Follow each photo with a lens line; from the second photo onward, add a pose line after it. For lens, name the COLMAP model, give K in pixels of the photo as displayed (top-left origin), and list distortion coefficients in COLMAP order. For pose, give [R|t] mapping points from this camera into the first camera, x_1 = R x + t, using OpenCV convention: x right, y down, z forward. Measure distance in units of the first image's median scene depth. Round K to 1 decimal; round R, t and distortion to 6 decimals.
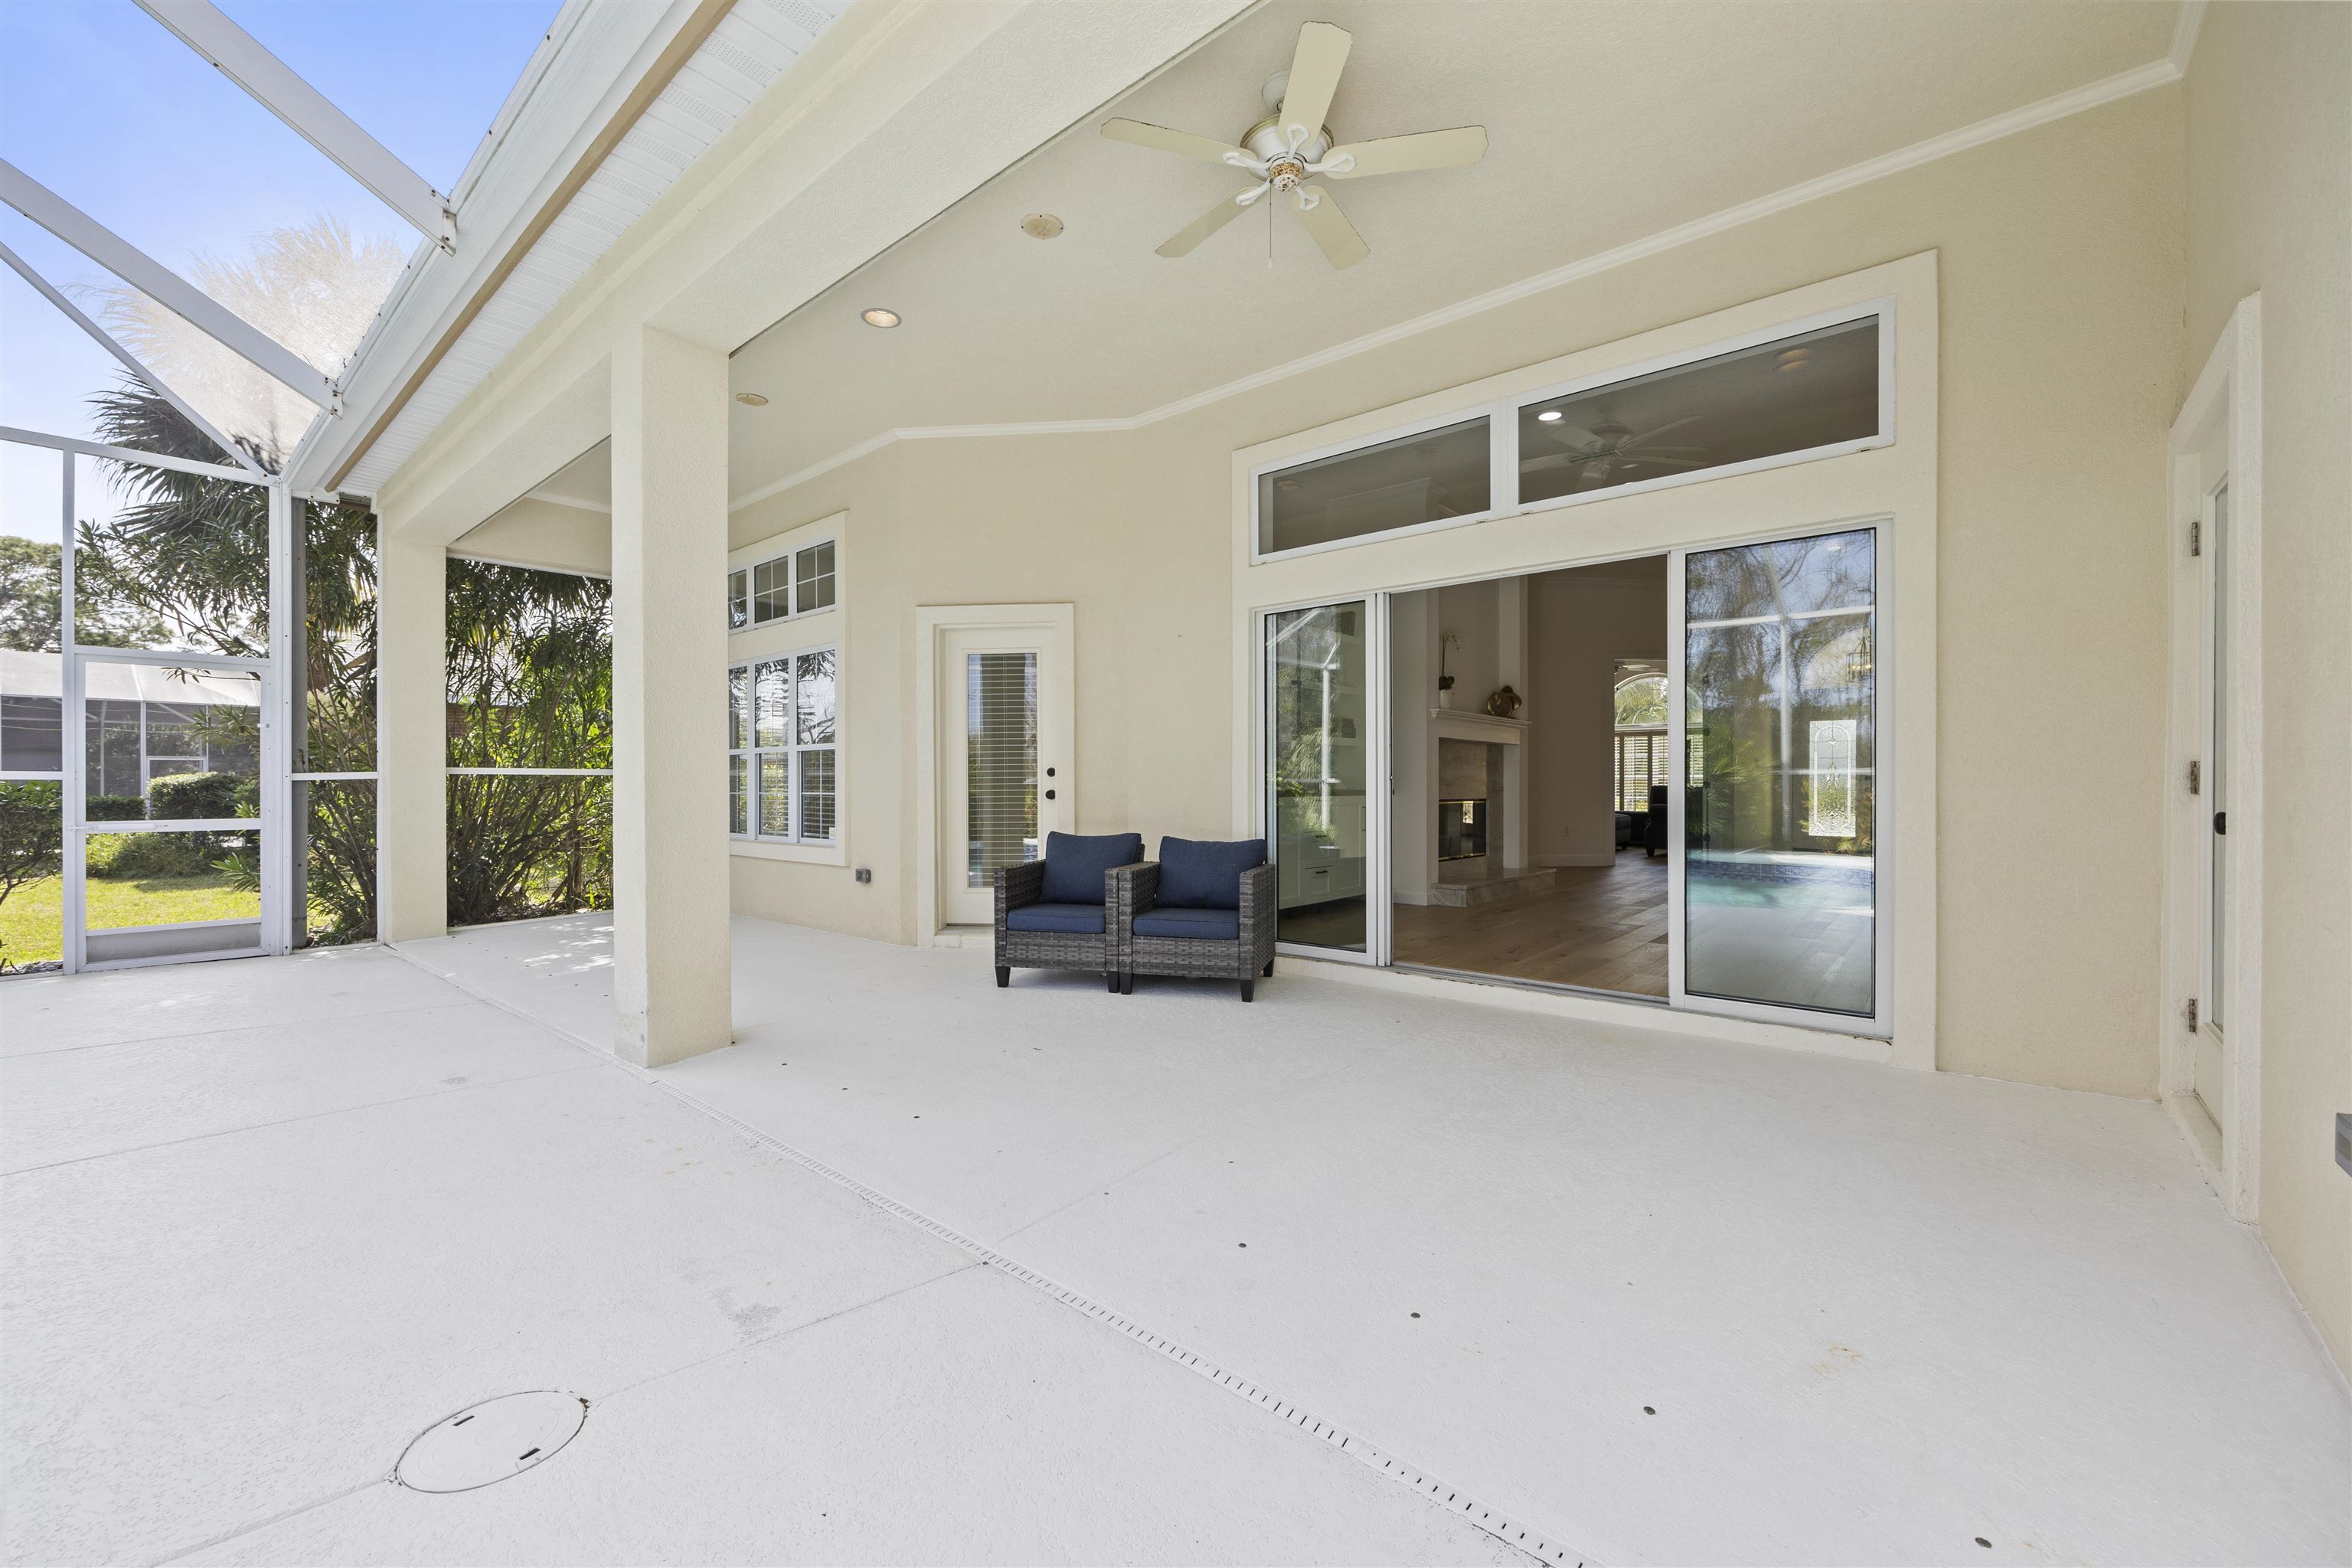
lens RADIAL K [[952.1, 0, 1173.9], [0, 952.1, 778.9], [0, 0, 1]] dist [0.000400, -0.000735]
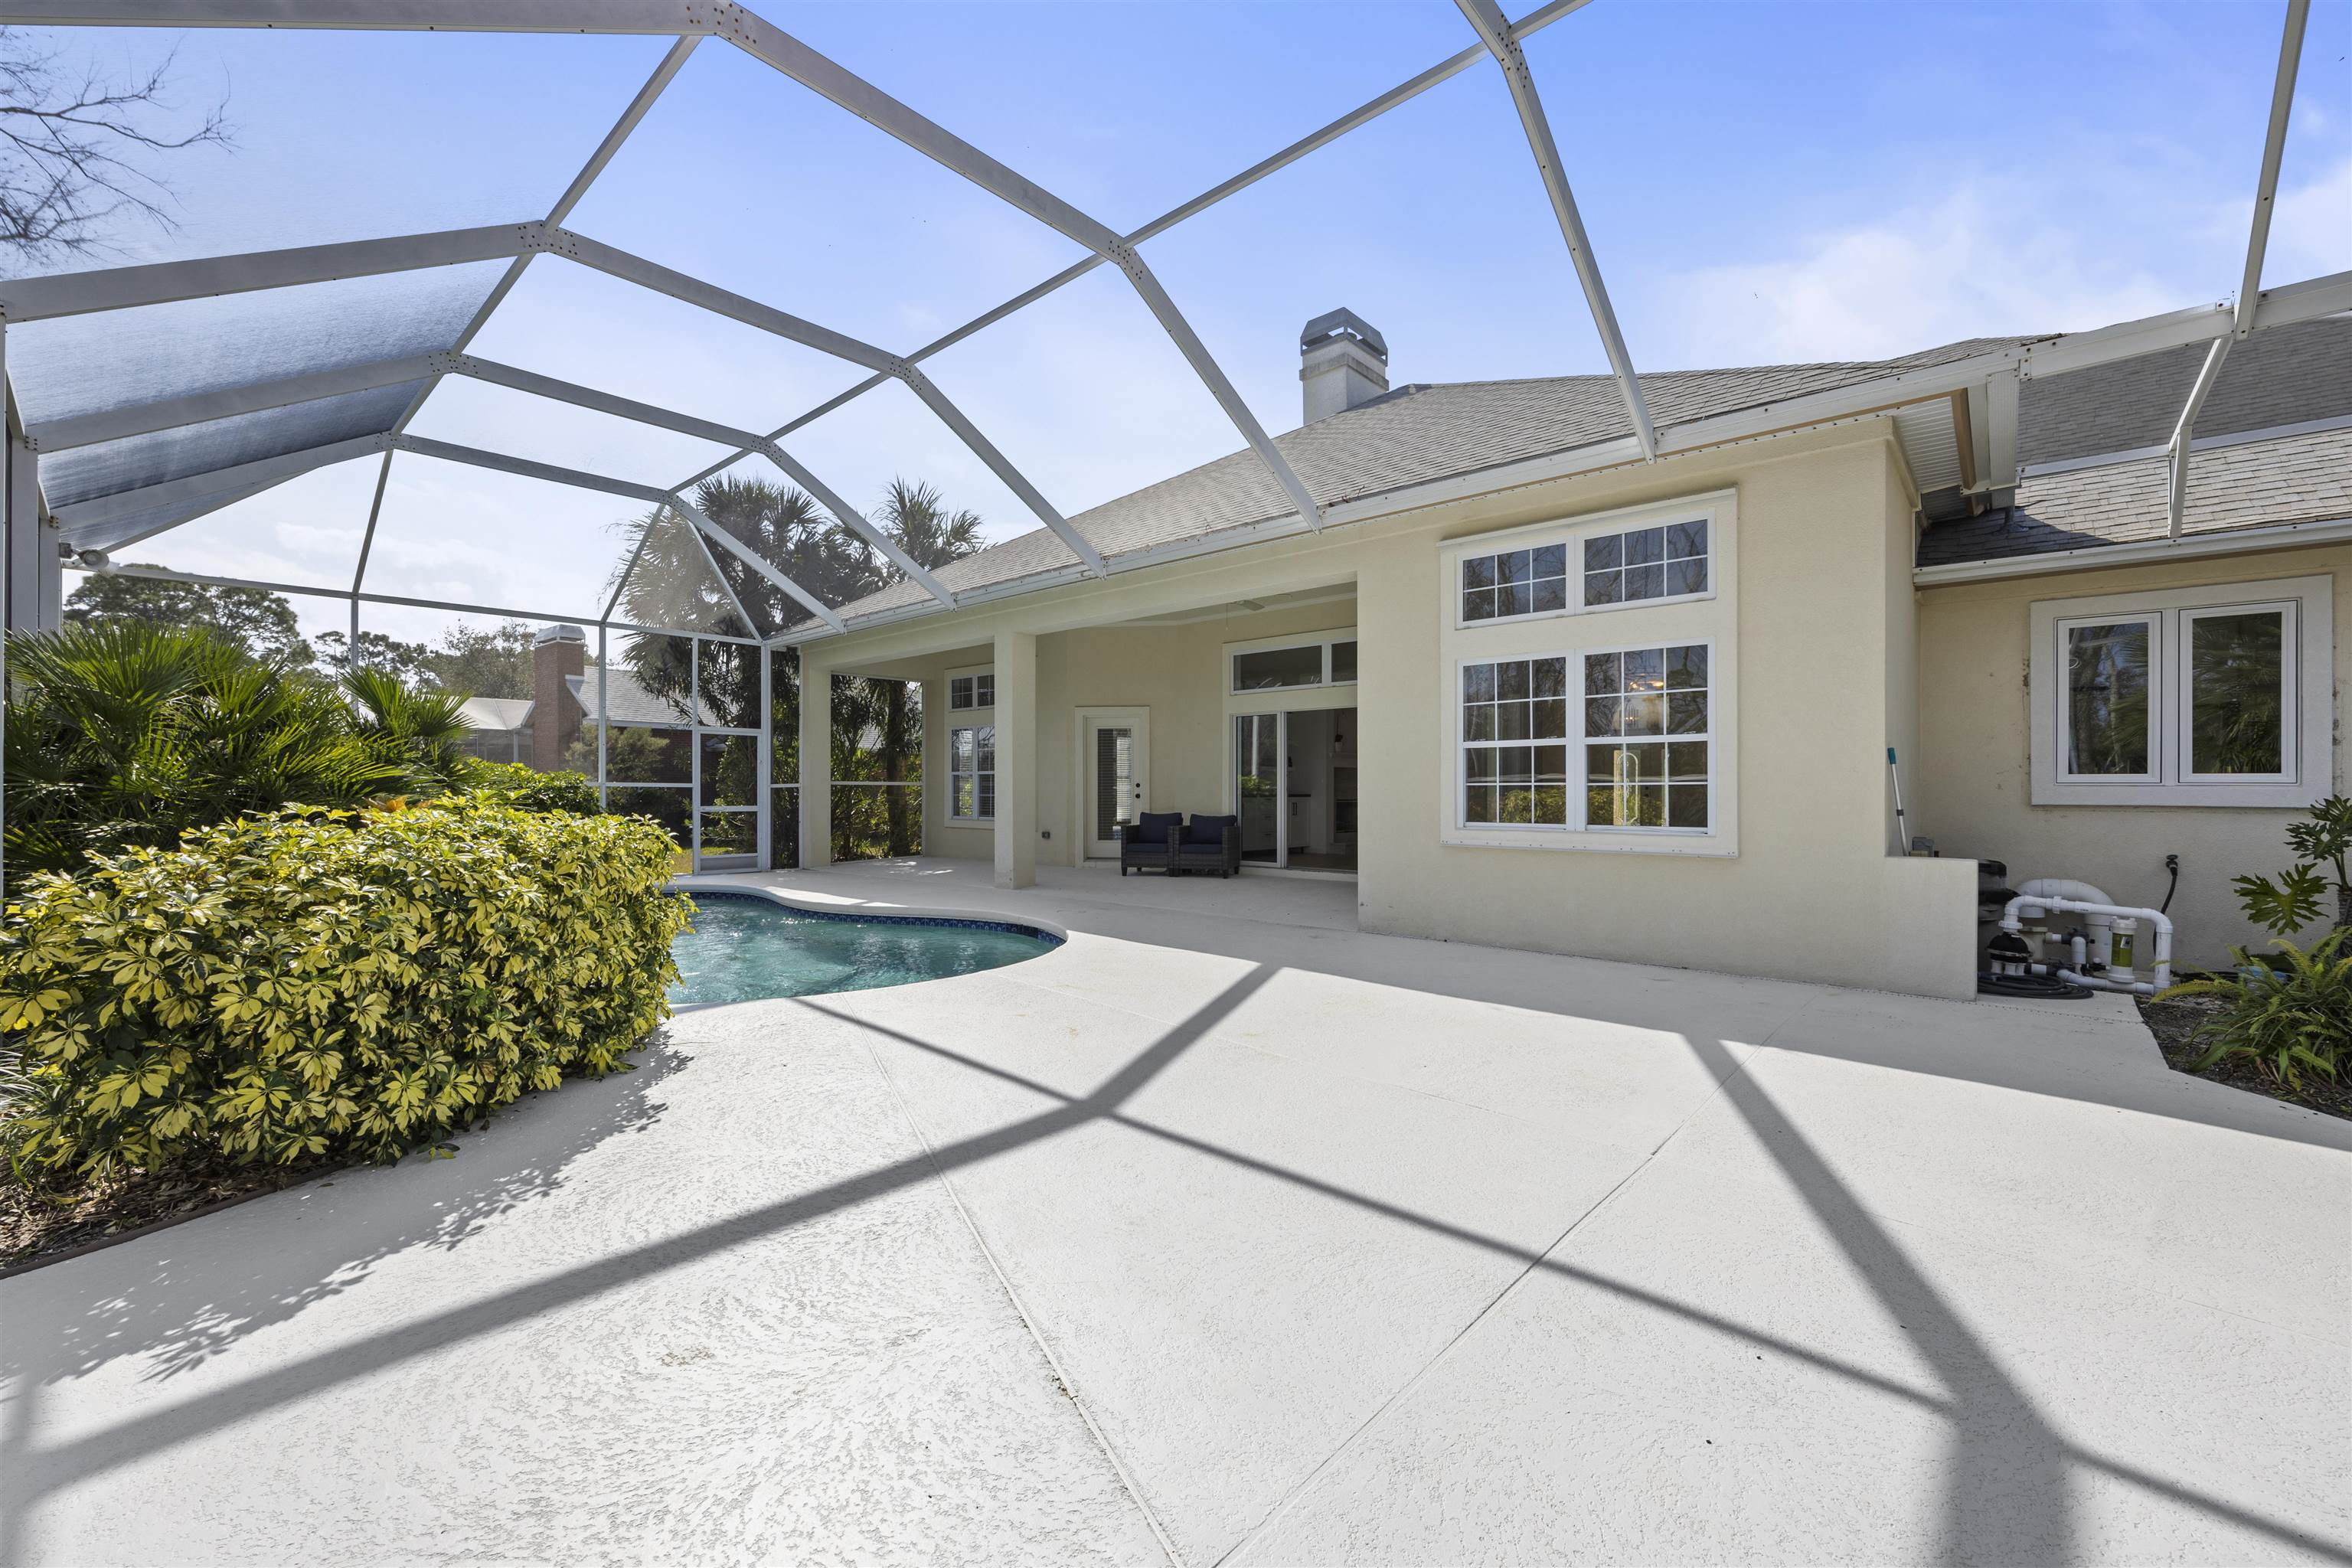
lens RADIAL K [[952.1, 0, 1175.0], [0, 952.1, 793.1], [0, 0, 1]] dist [0.000400, -0.000735]
pose [[0.999656, 0.004976, -0.025760, 0.007899], [-0.004741, 0.999947, 0.009162, -0.010704], [0.025804, -0.009036, 0.999626, -1.275971]]
